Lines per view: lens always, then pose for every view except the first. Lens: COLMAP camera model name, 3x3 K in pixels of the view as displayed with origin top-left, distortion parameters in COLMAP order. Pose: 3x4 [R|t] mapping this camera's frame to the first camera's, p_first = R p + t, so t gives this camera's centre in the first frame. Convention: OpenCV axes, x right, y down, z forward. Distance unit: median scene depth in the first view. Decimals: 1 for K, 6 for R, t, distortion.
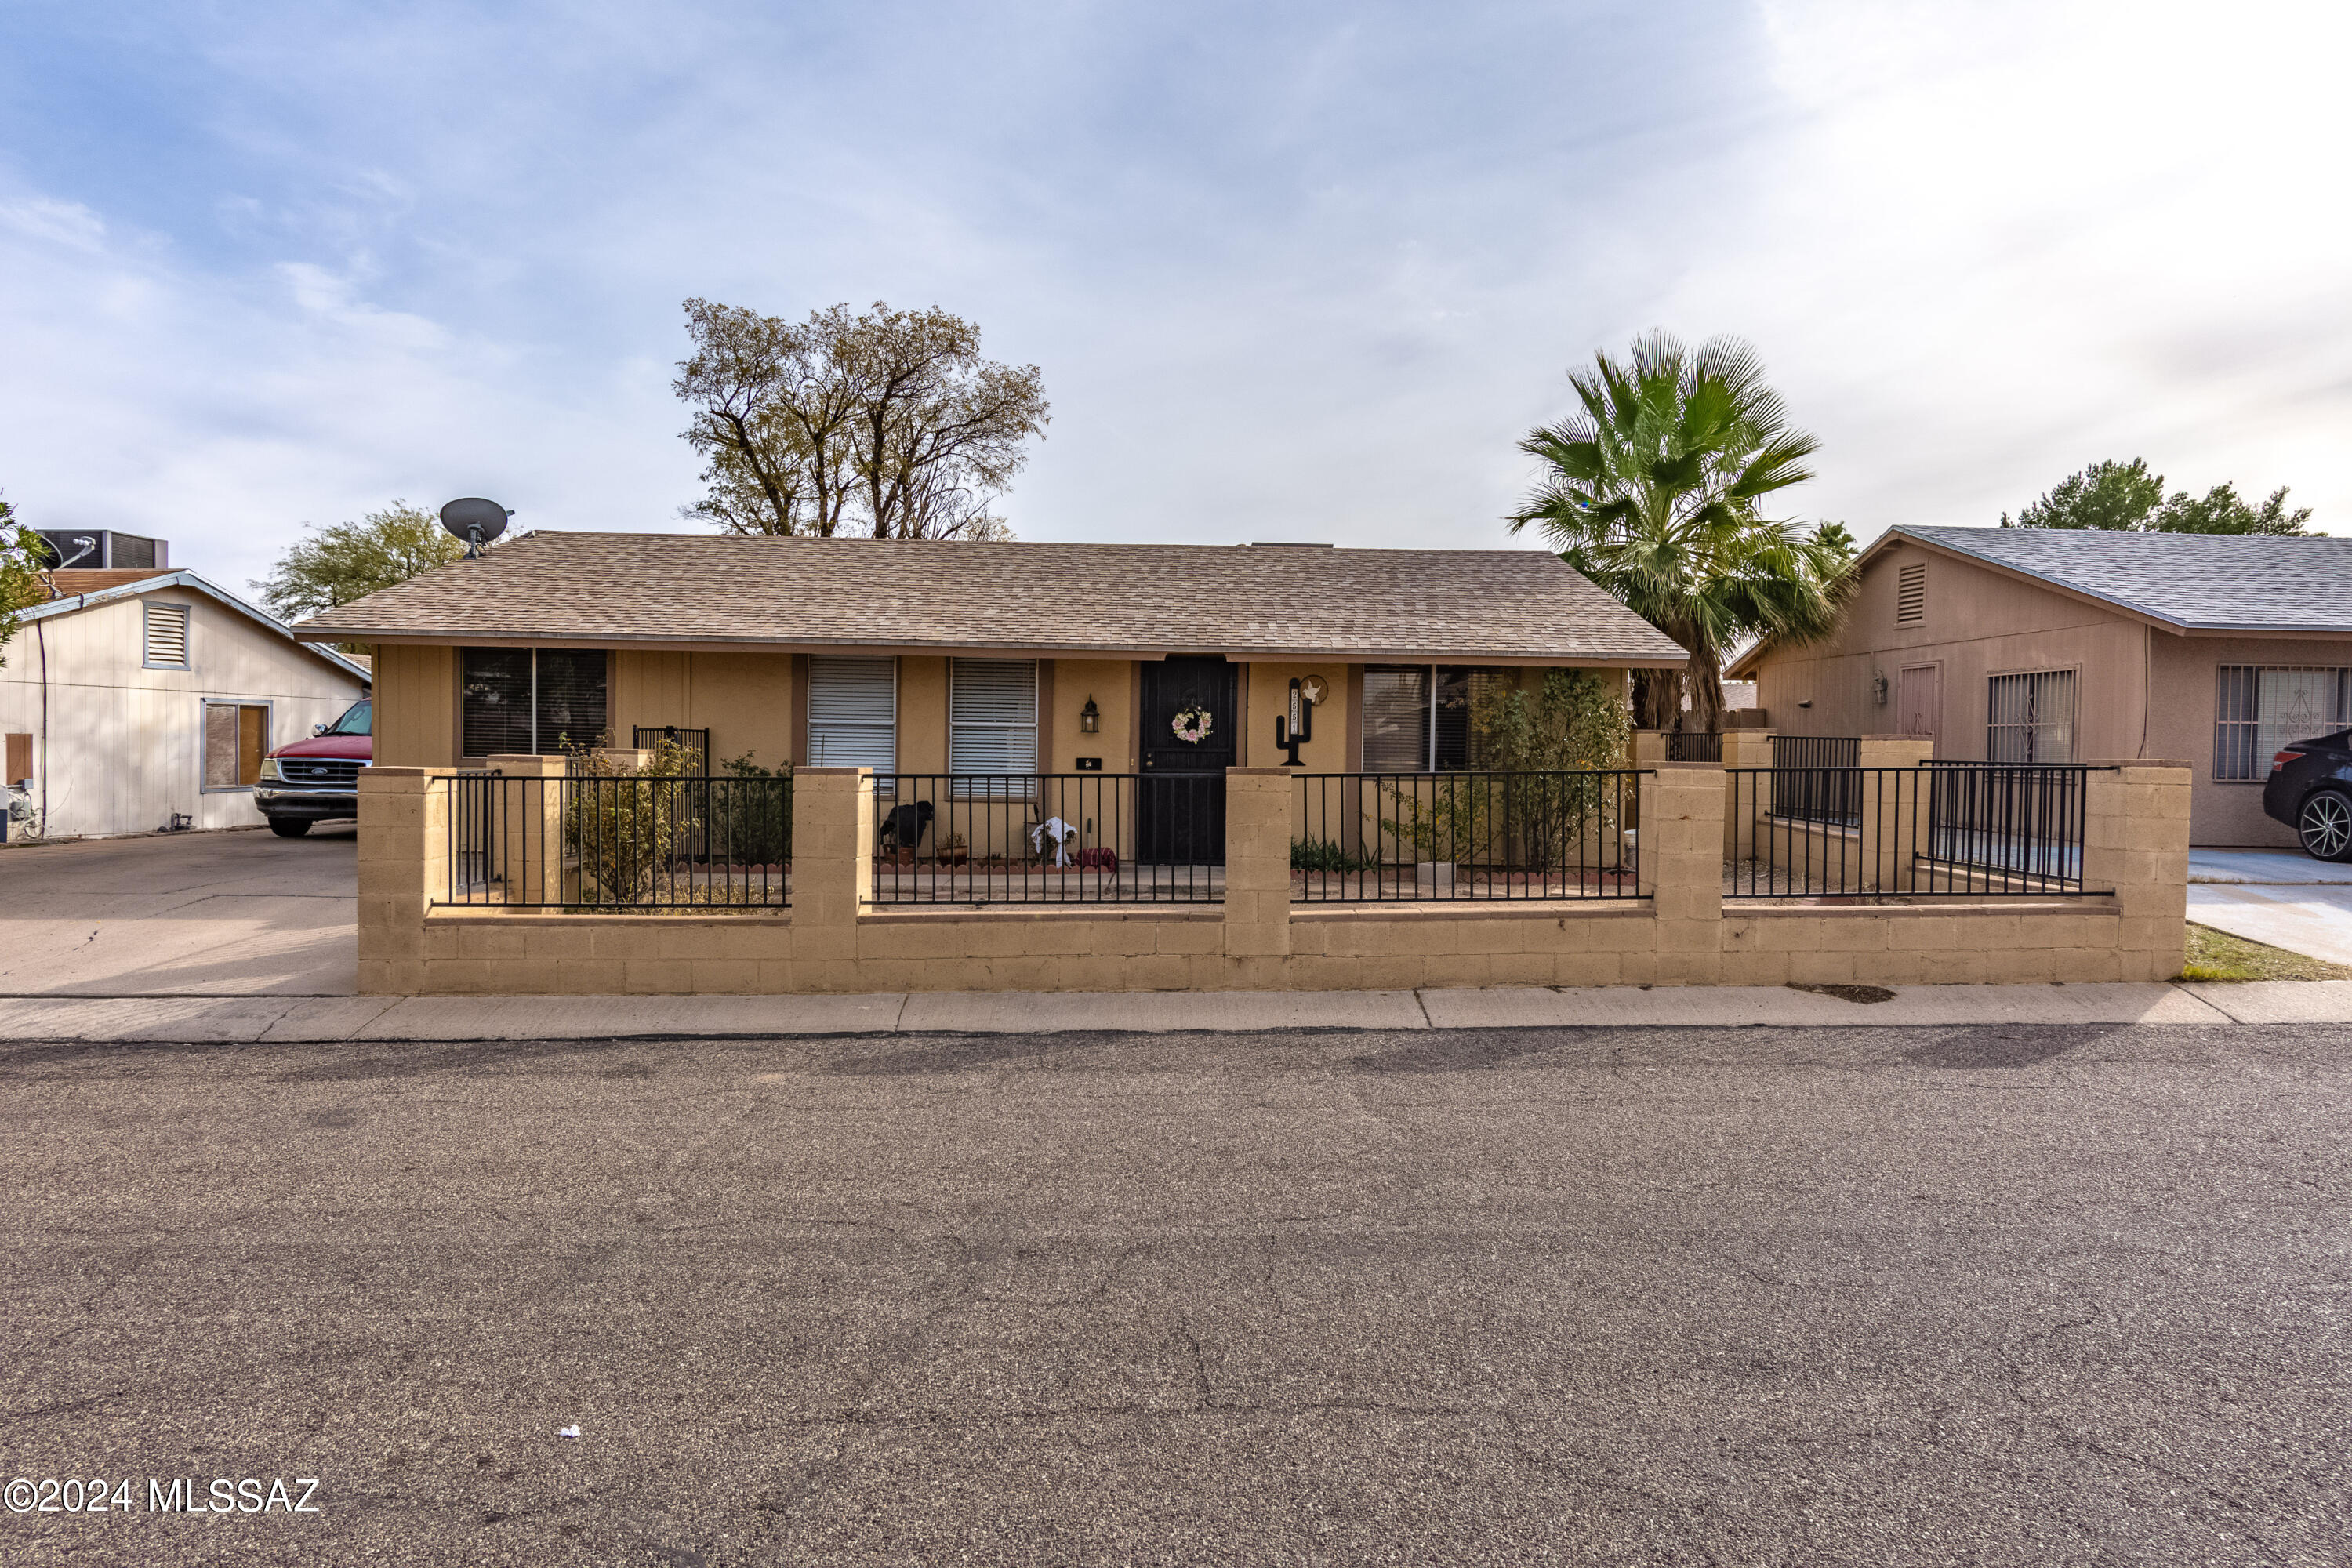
lens RADIAL K [[1437.5, 0, 1188.8], [0, 1437.5, 781.4], [0, 0, 1]] dist [0.001703, -0.002104]
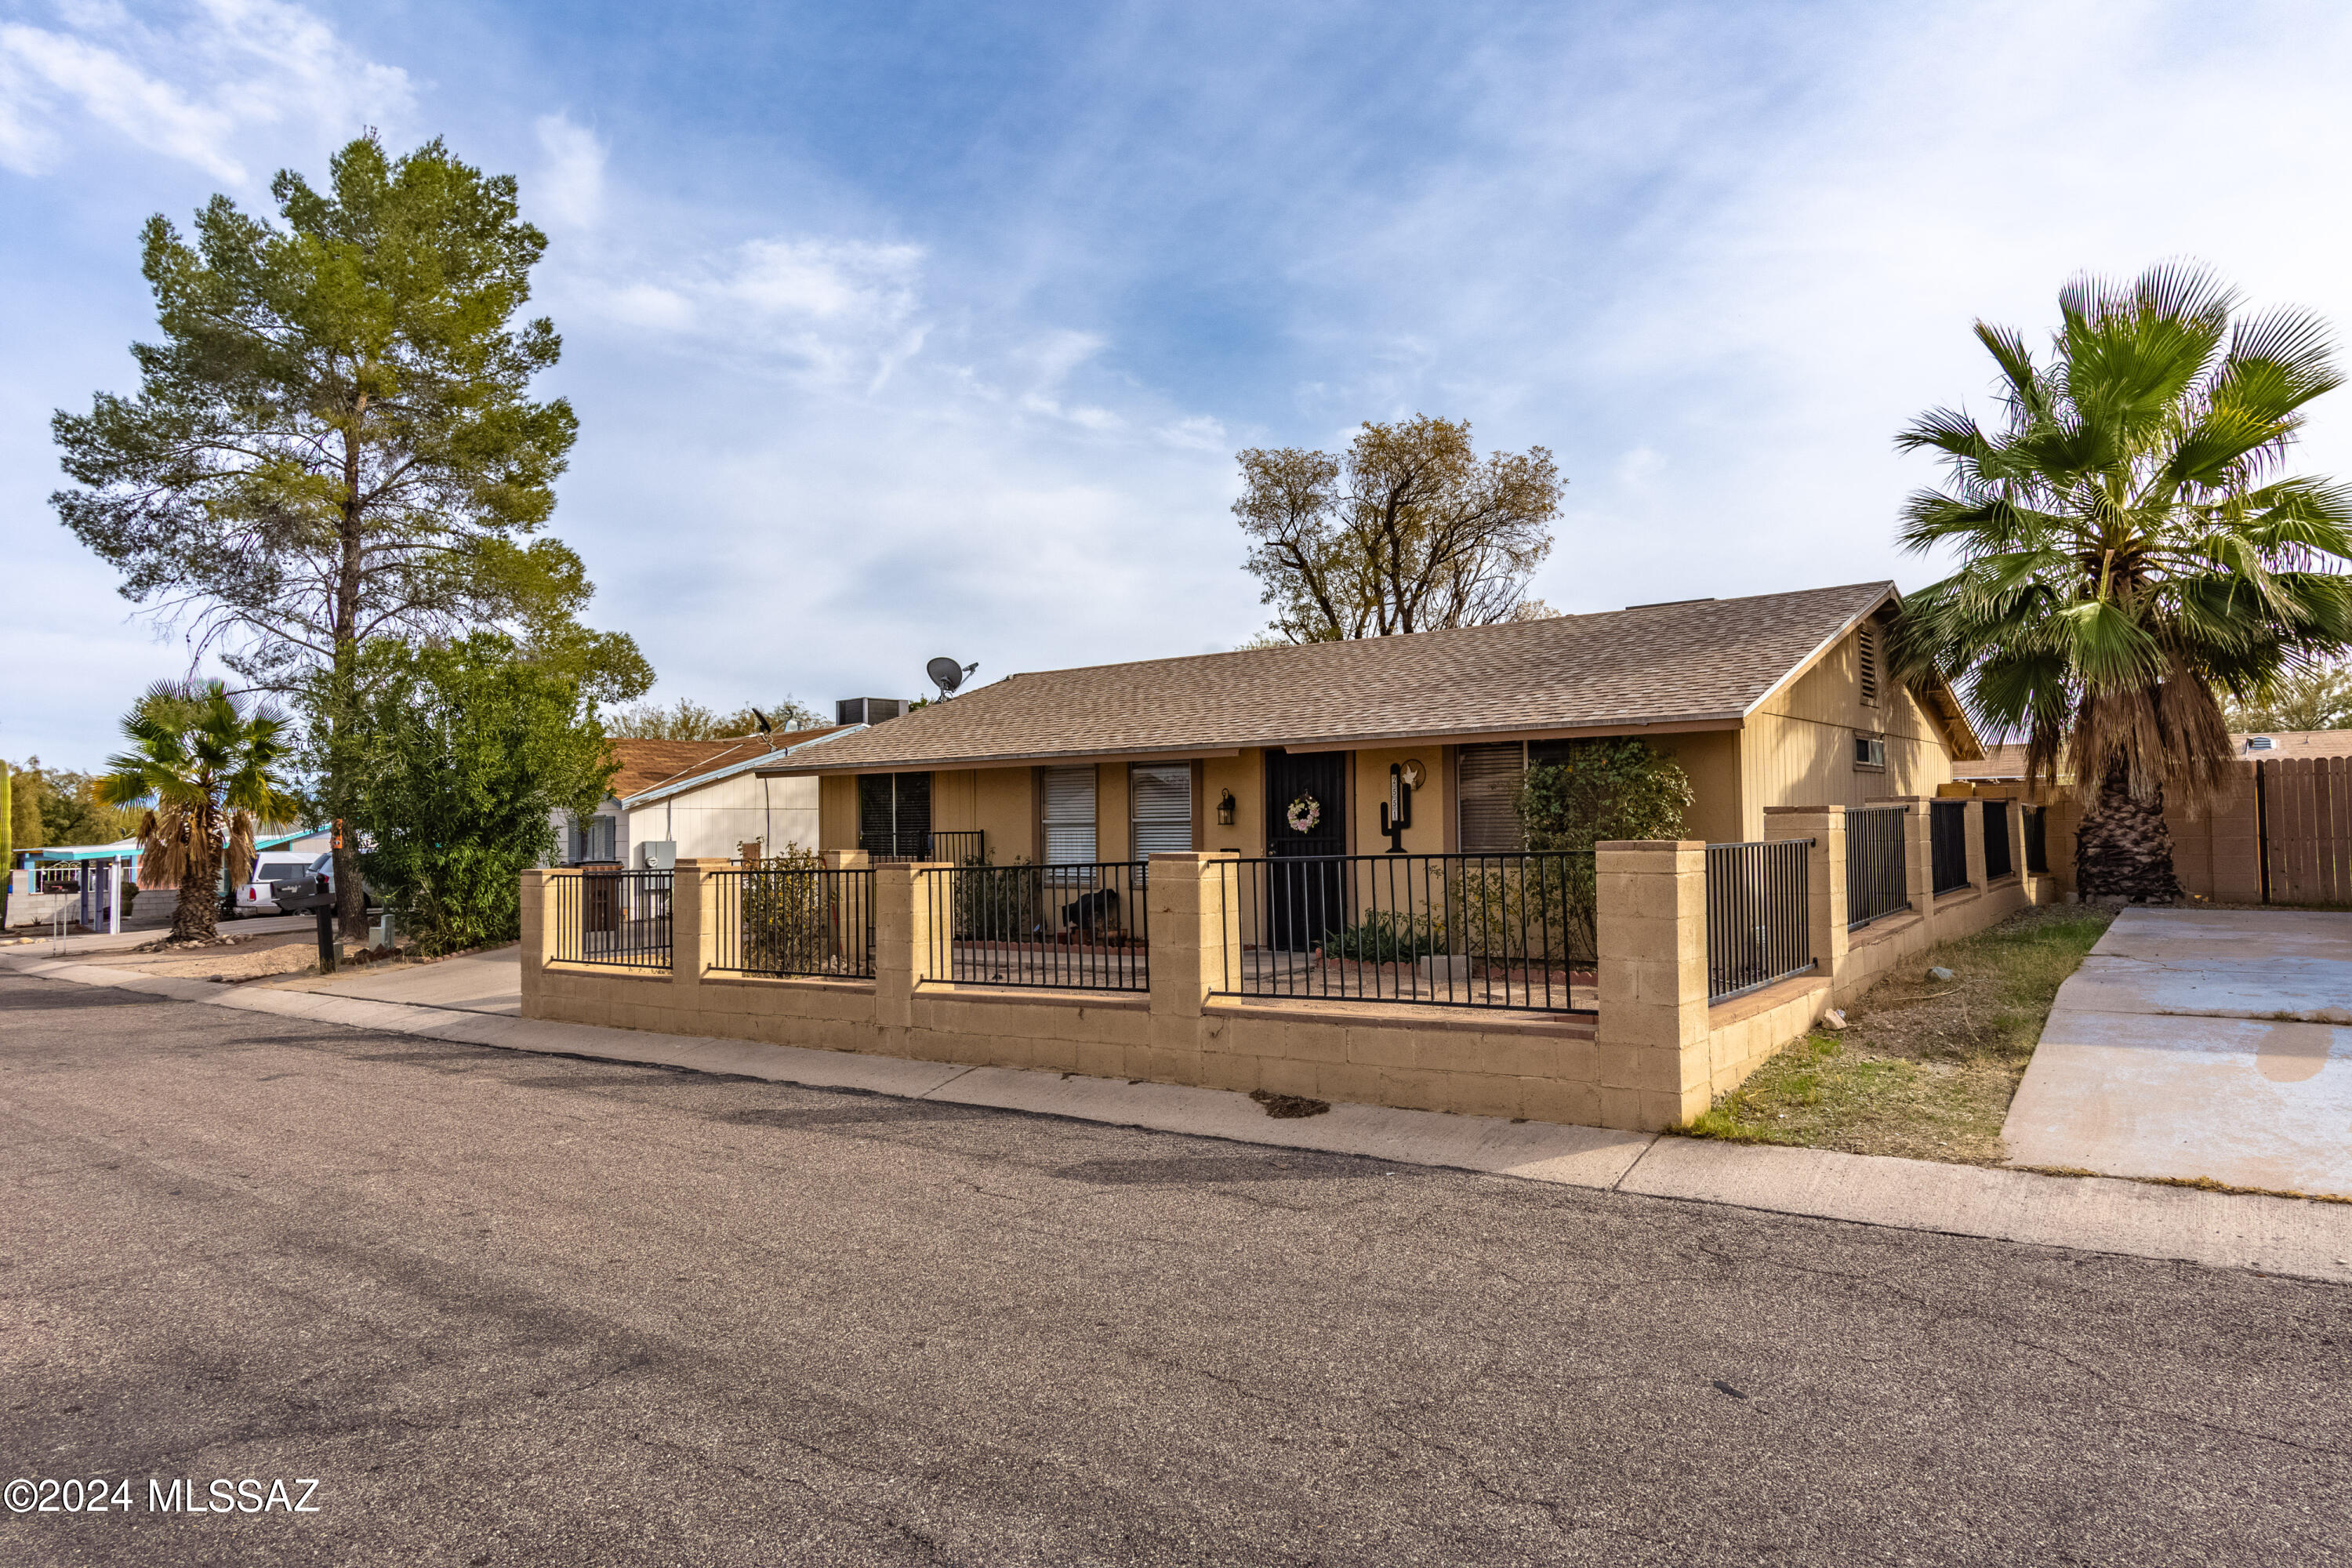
lens RADIAL K [[1465.5, 0, 1215.1], [0, 1465.5, 779.9], [0, 0, 1]] dist [0.002148, 0.000473]
pose [[0.768651, -0.047185, -0.637926, 0.626930], [0.011460, 0.998131, -0.060021, -0.001916], [0.639566, 0.038824, 0.767755, 0.155454]]
